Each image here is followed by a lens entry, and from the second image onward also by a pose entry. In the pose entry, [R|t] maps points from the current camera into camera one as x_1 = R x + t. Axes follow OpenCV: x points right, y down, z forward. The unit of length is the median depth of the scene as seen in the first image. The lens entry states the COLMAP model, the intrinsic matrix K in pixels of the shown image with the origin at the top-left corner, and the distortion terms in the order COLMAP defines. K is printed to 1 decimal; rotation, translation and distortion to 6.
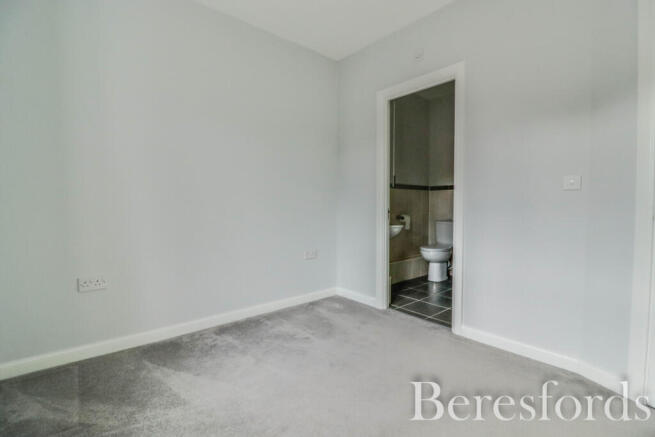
lens RADIAL K [[310.7, 0, 330.1], [0, 310.7, 216.3], [0, 0, 1]] dist [-0.001689, -0.000406]
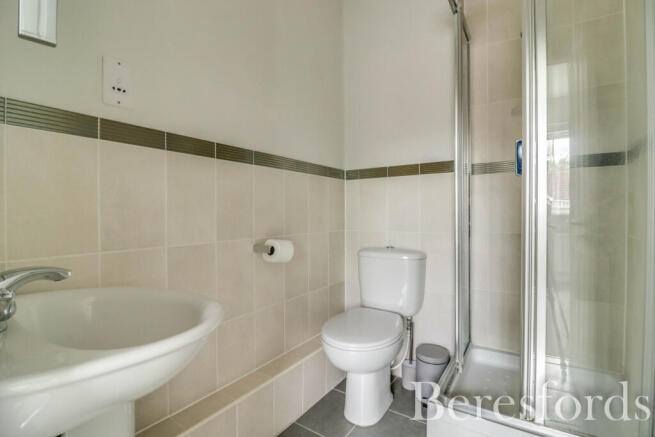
lens RADIAL K [[310.7, 0, 330.1], [0, 310.7, 216.3], [0, 0, 1]] dist [-0.001689, -0.000406]
pose [[0.965359, -0.008166, 0.260799, 0.197771], [0.015392, 0.999552, -0.025680, -0.019928], [-0.260472, 0.028805, 0.965052, 0.622284]]
